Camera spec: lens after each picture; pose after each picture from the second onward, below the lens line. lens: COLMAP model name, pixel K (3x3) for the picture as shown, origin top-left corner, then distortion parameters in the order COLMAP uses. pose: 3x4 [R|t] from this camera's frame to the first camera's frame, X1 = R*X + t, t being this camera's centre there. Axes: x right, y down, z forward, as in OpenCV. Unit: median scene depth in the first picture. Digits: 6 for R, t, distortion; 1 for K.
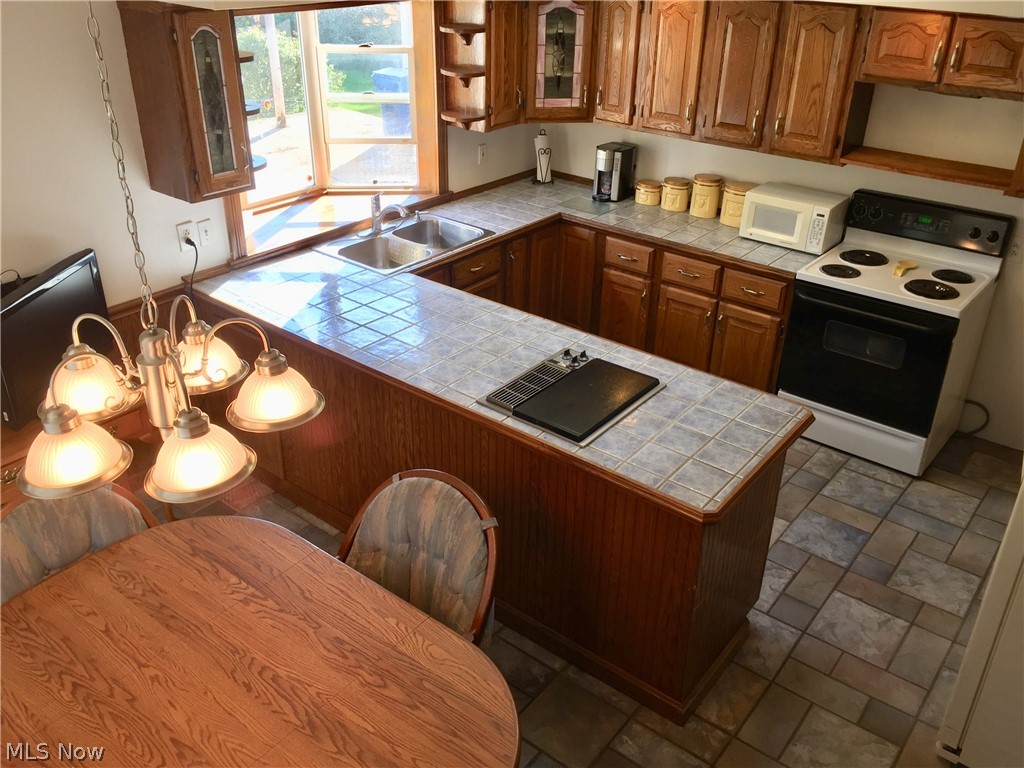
lens RADIAL K [[881.1, 0, 508.1], [0, 881.1, 380.5], [0, 0, 1]] dist [0.102588, -0.144662]
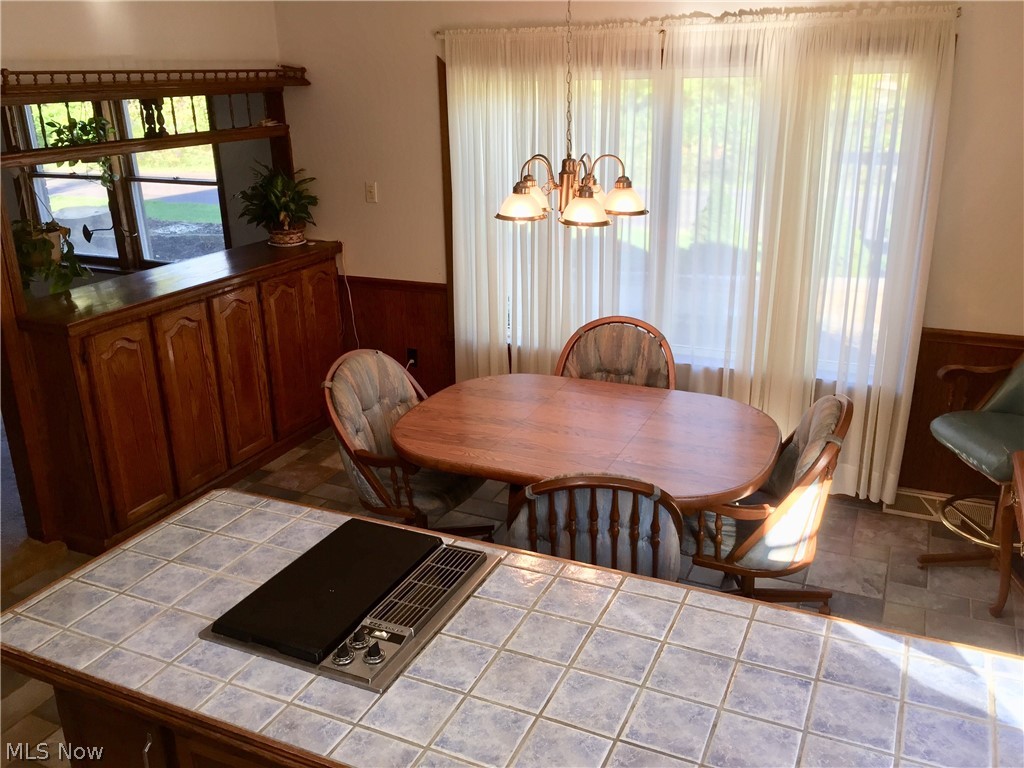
lens RADIAL K [[881.1, 0, 508.1], [0, 881.1, 380.5], [0, 0, 1]] dist [0.102588, -0.144662]
pose [[-0.973523, 0.083081, -0.212958, 0.084235], [-0.102187, 0.675175, 0.730545, -0.512309], [0.204478, 0.732964, -0.648809, 1.187195]]
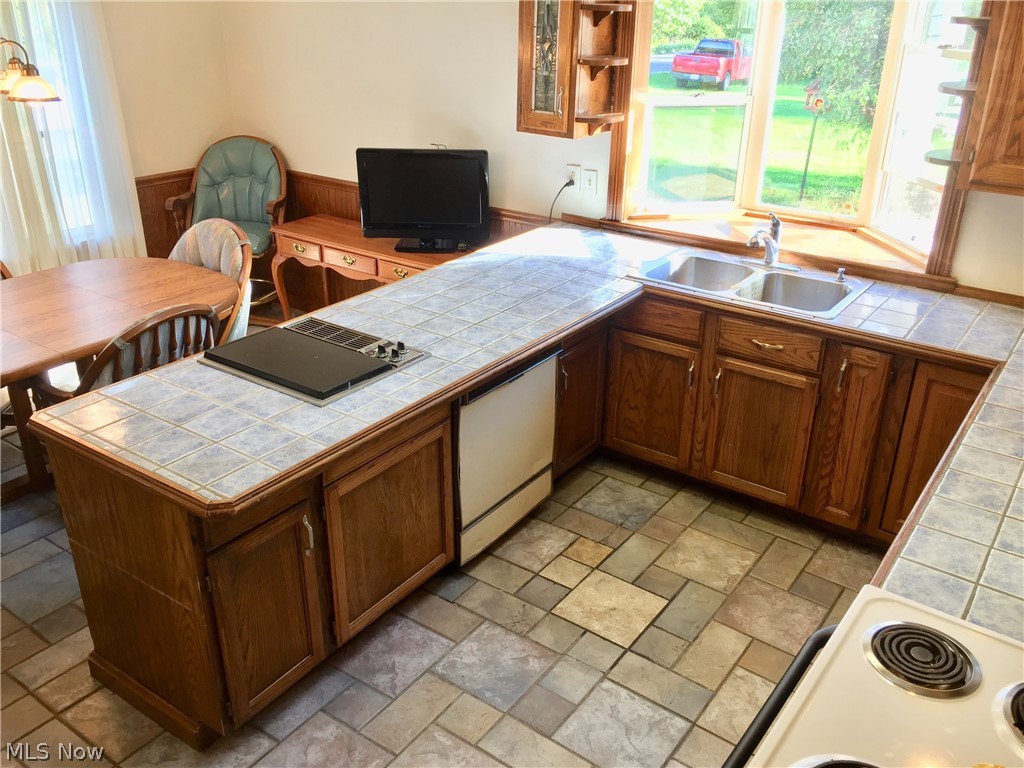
lens RADIAL K [[881.1, 0, 508.1], [0, 881.1, 380.5], [0, 0, 1]] dist [0.102588, -0.144662]
pose [[0.040178, 0.395949, -0.917393, 0.785901], [-0.484418, 0.810737, 0.328700, -0.304600], [0.873913, 0.431196, 0.224378, 0.876523]]
